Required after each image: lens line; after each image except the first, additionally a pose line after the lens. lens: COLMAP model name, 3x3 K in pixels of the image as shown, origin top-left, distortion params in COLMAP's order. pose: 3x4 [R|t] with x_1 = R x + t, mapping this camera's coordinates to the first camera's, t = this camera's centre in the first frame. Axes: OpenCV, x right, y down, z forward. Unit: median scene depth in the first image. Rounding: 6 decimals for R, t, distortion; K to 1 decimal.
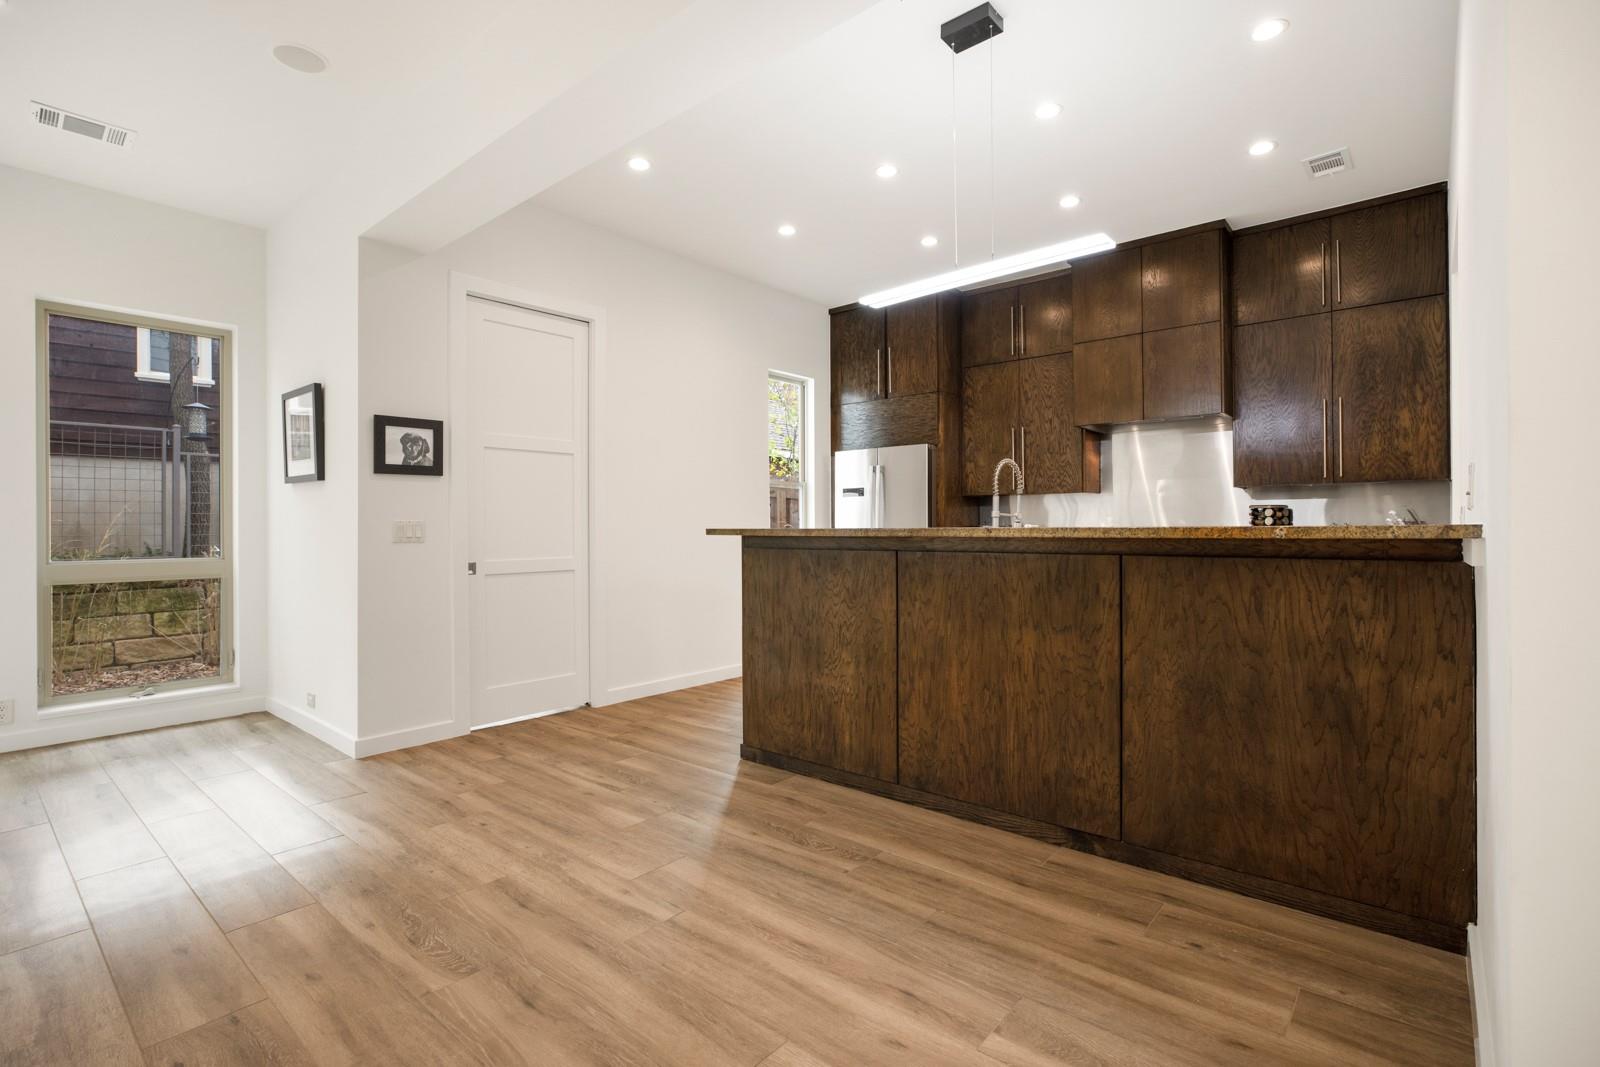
lens RADIAL K [[751.2, 0, 797.2], [0, 751.2, 524.8], [0, 0, 1]] dist [-0.025633, 0.006551]
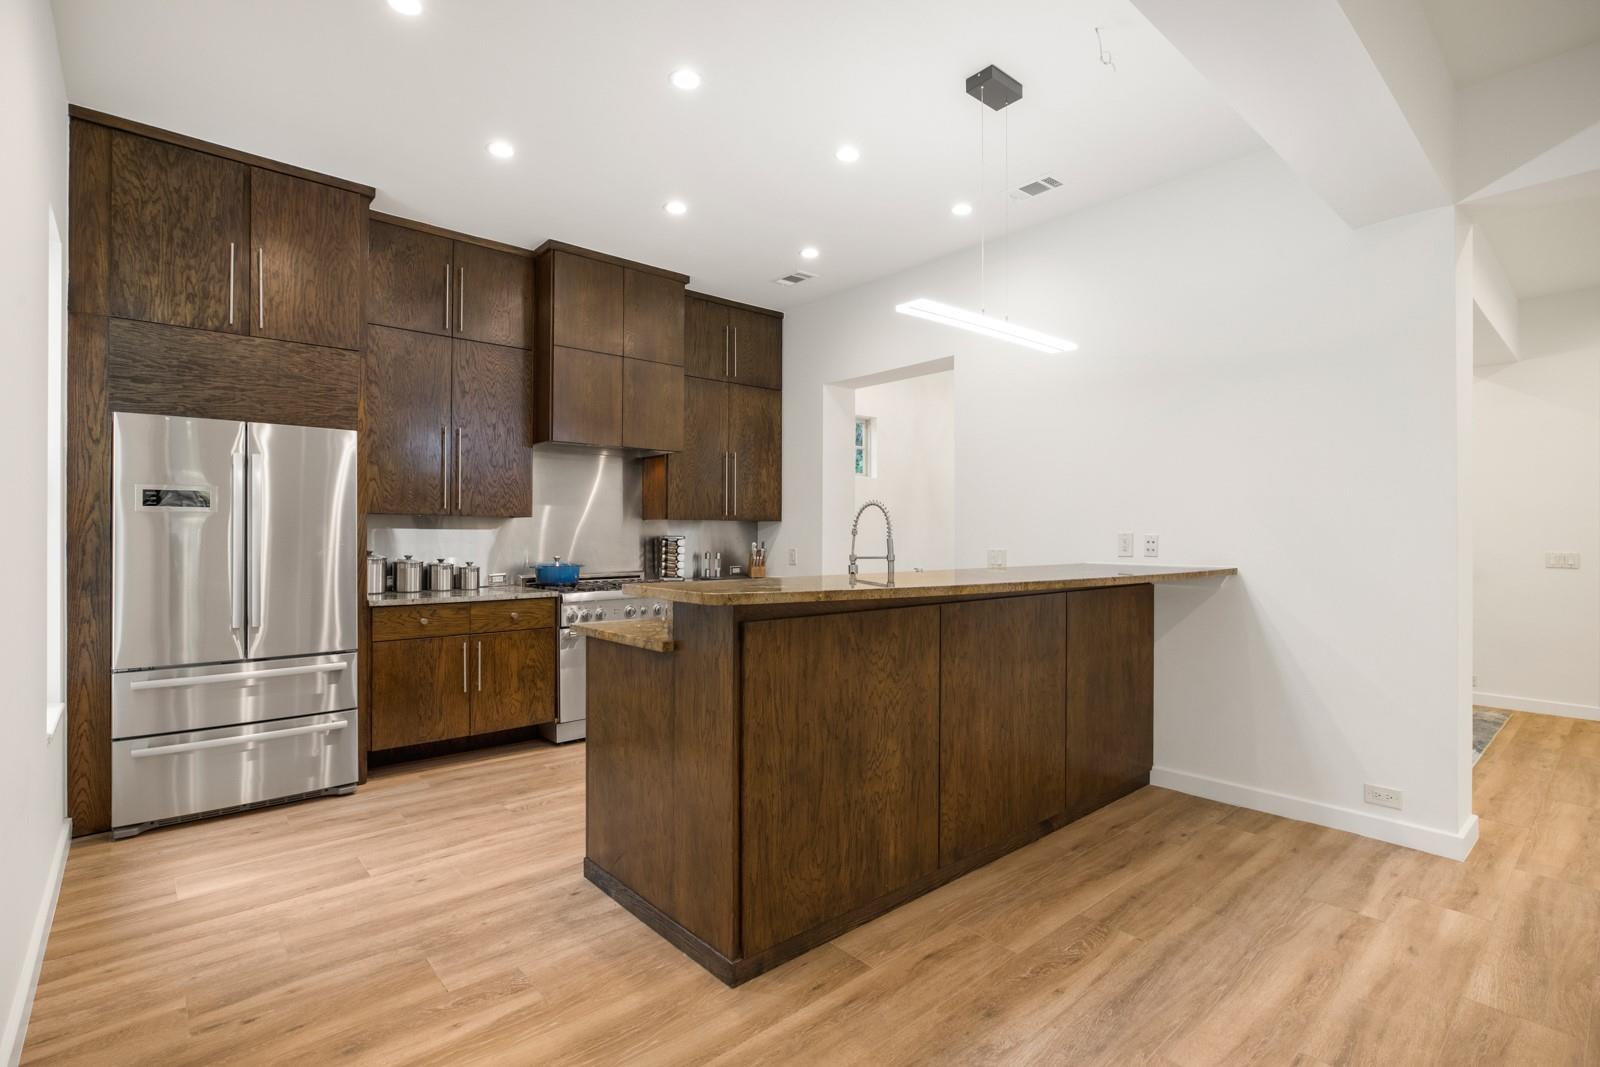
lens RADIAL K [[751.2, 0, 784.7], [0, 751.2, 533.1], [0, 0, 1]] dist [-0.025633, 0.006551]
pose [[0.146371, 0.005590, 0.989214, -0.746578], [-0.010369, 0.999938, -0.004116, -0.042213], [-0.989175, -0.009655, 0.146419, 1.030900]]
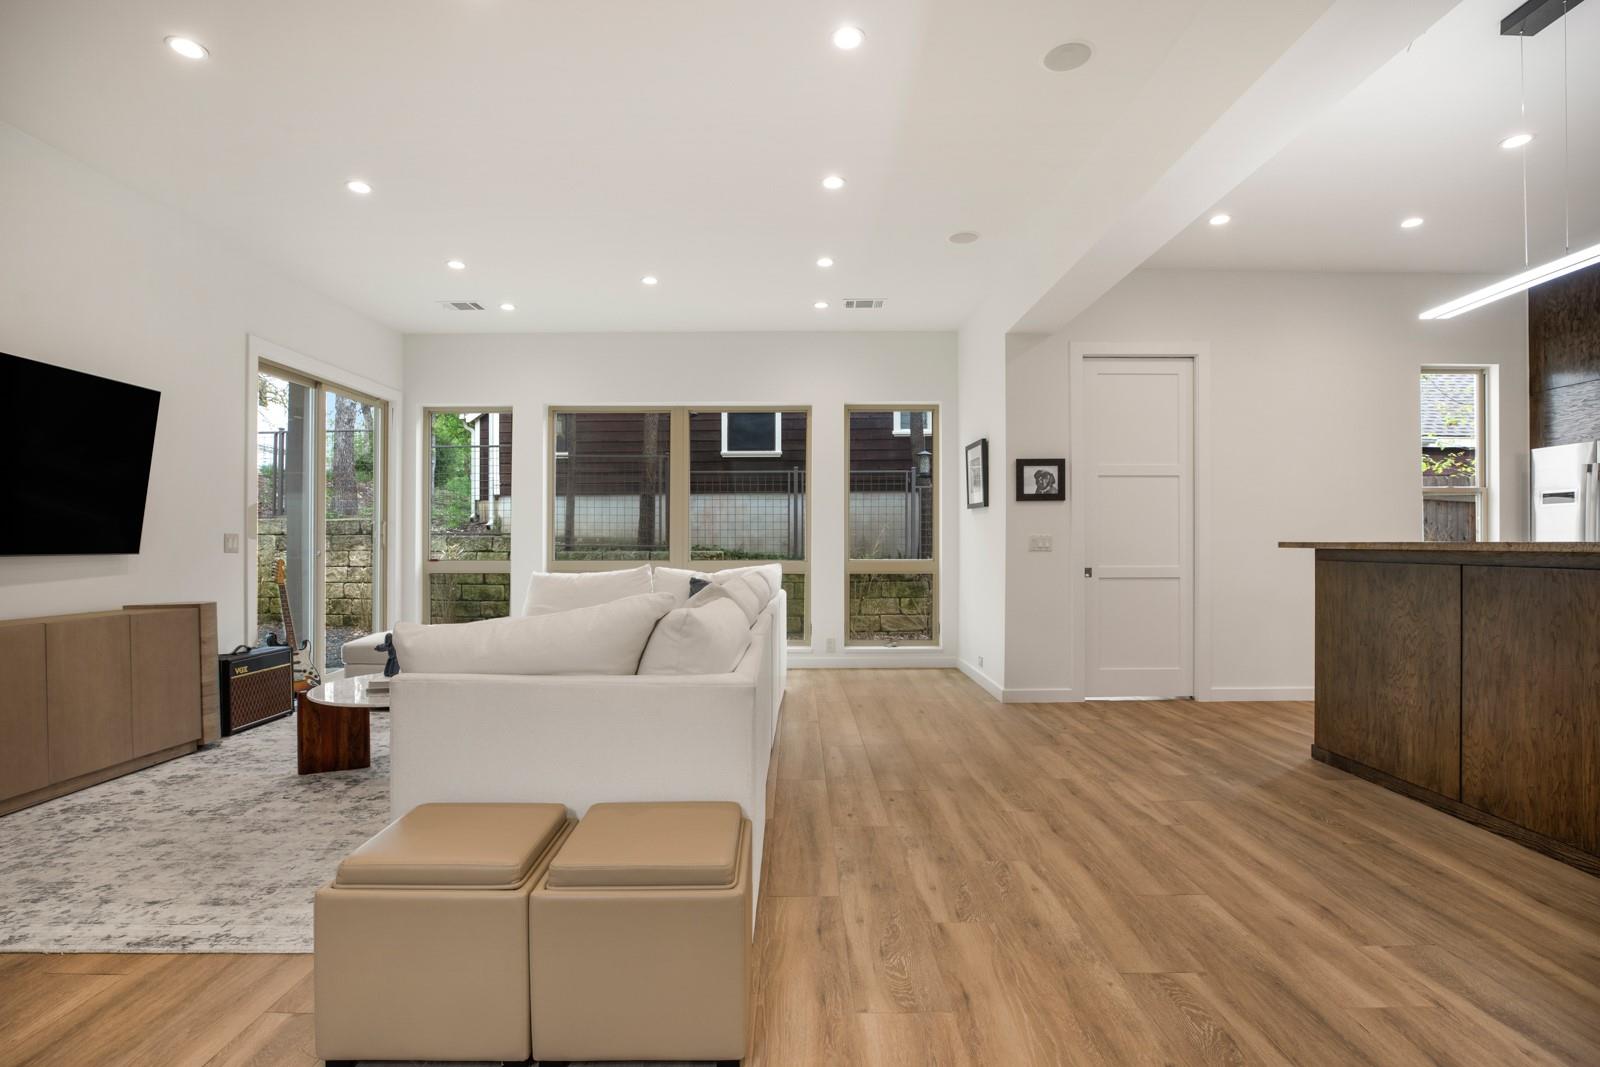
lens RADIAL K [[751.2, 0, 777.7], [0, 751.2, 537.1], [0, 0, 1]] dist [-0.025633, 0.006551]
pose [[0.630148, 0.000097, -0.776475, 0.313334], [-0.000116, 1.000000, 0.000030, -0.002177], [0.776475, 0.000072, 0.630148, -0.301727]]
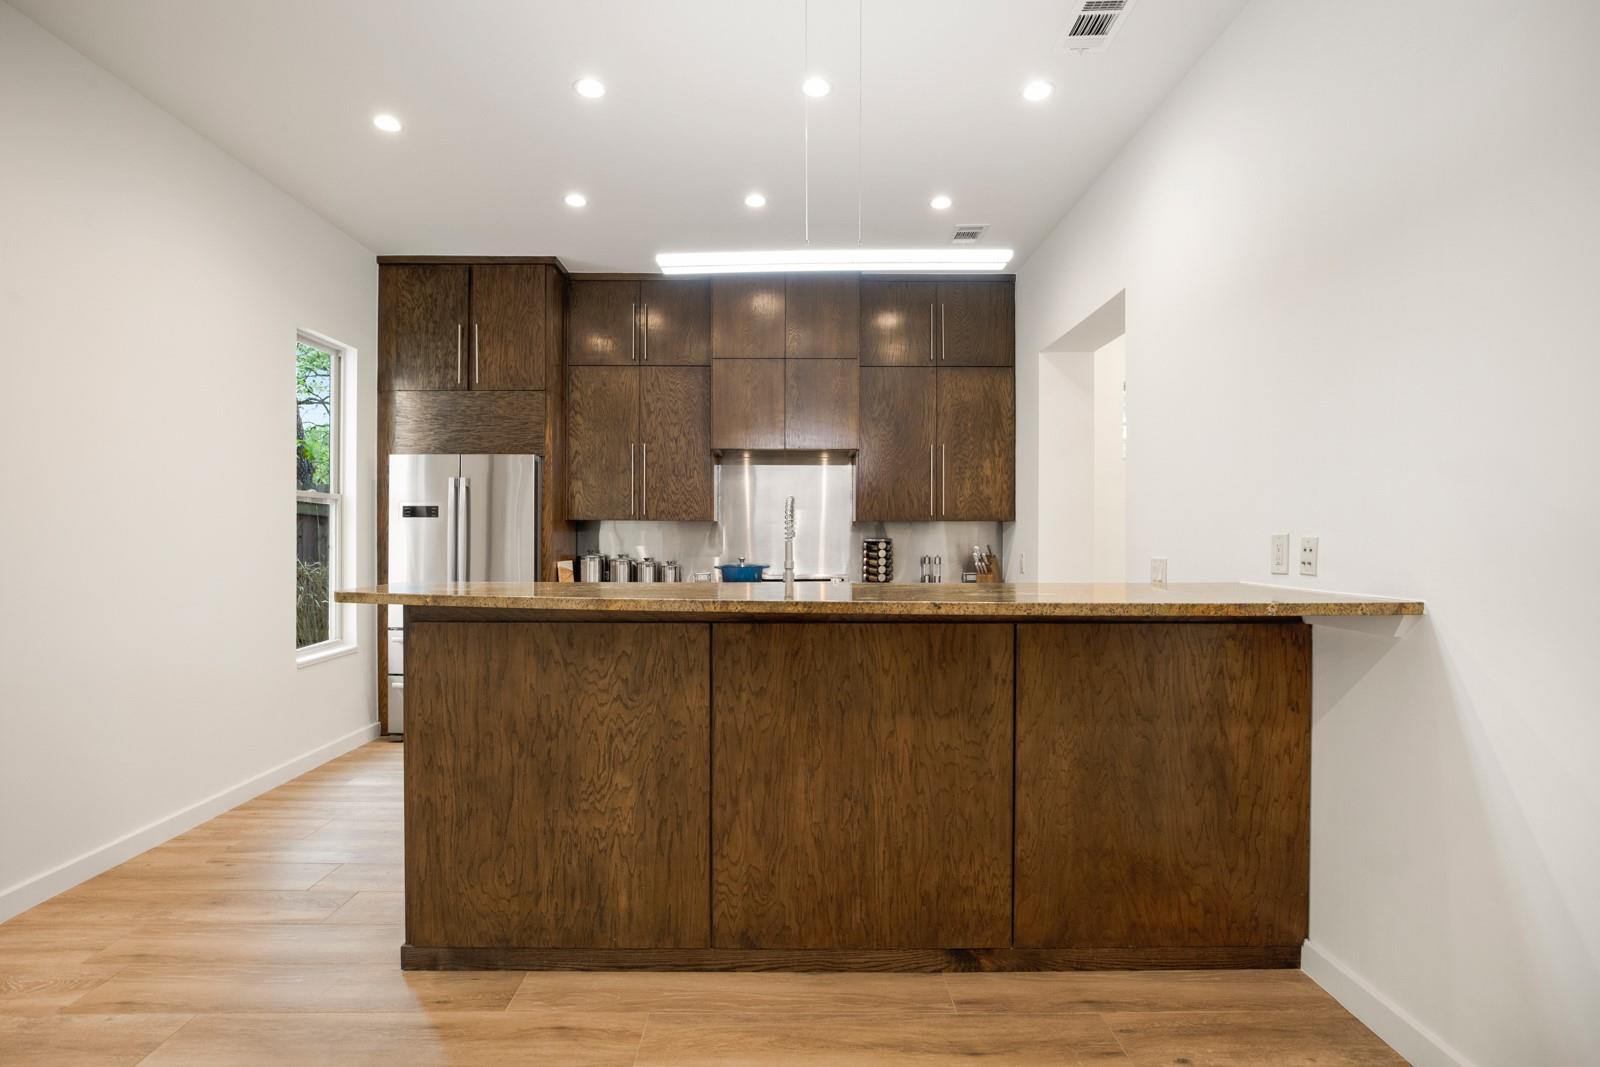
lens RADIAL K [[751.2, 0, 793.0], [0, 751.2, 538.3], [0, 0, 1]] dist [-0.025633, 0.006551]
pose [[0.753836, 0.001797, 0.657061, -0.269587], [-0.008988, 0.999931, 0.007577, -0.050445], [-0.657002, -0.011618, 0.753800, 0.406185]]
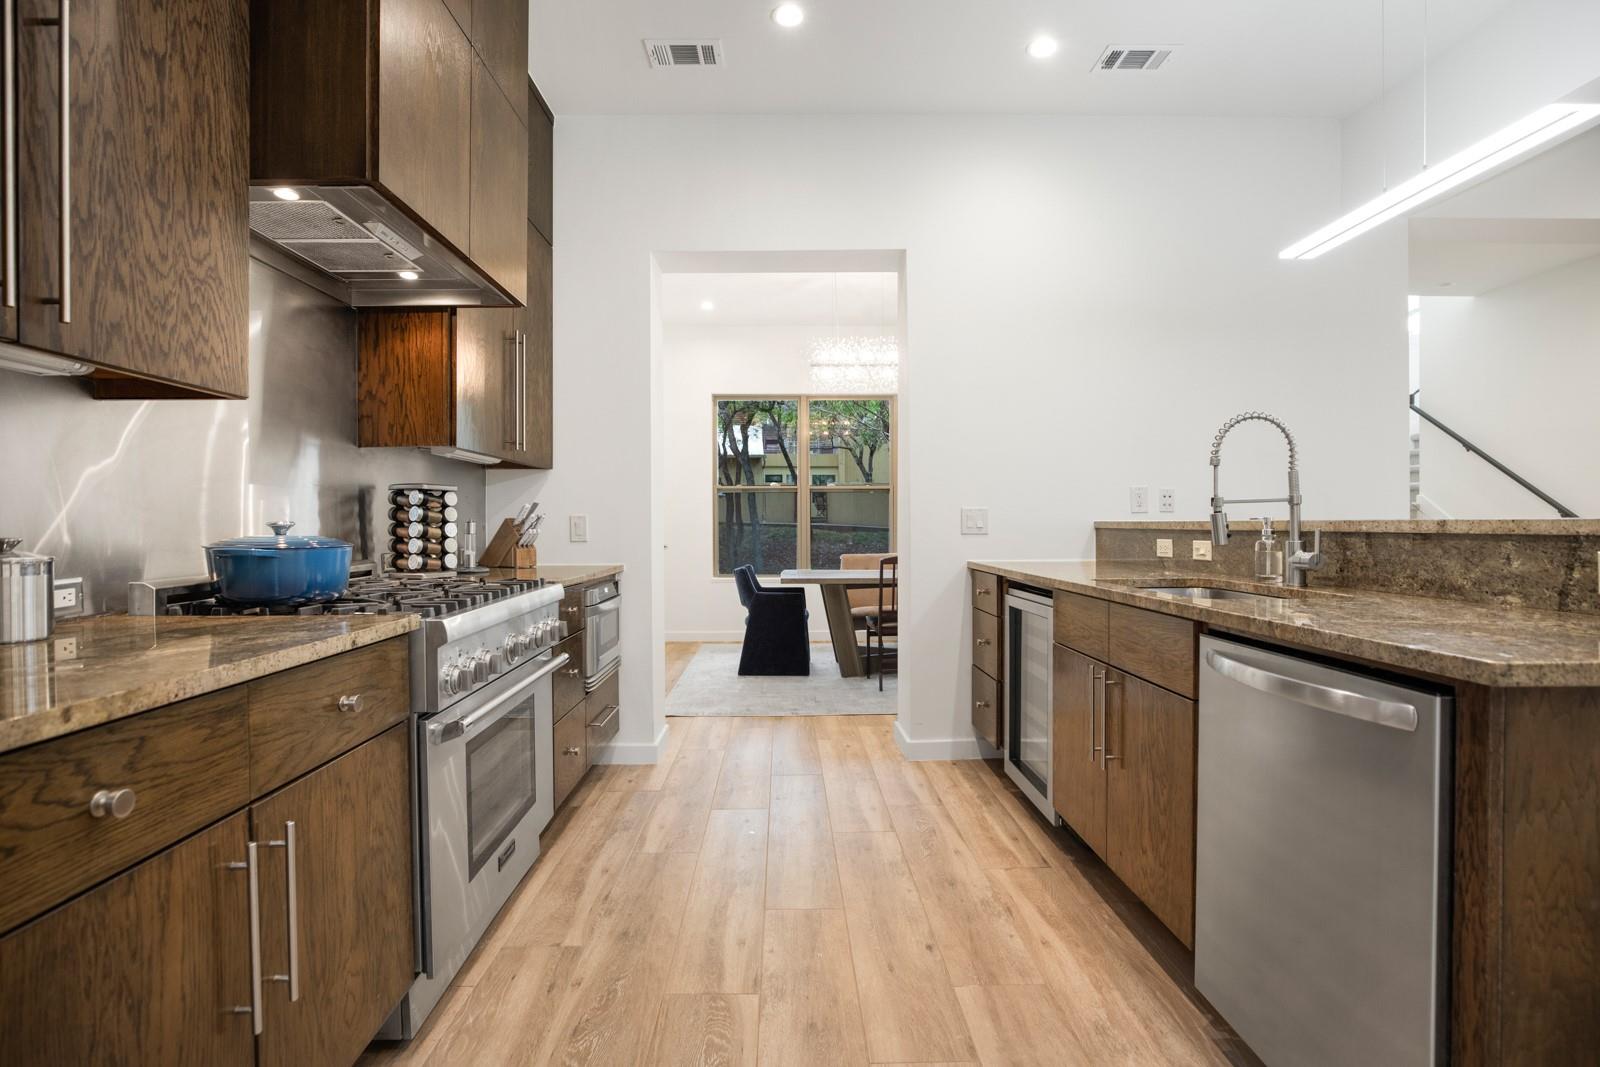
lens RADIAL K [[751.2, 0, 788.2], [0, 751.2, 534.5], [0, 0, 1]] dist [-0.025633, 0.006551]
pose [[-0.652622, -0.005204, 0.757666, 0.064667], [-0.000007, 0.999976, 0.006862, 0.011543], [-0.757684, 0.004473, -0.652607, 1.809895]]
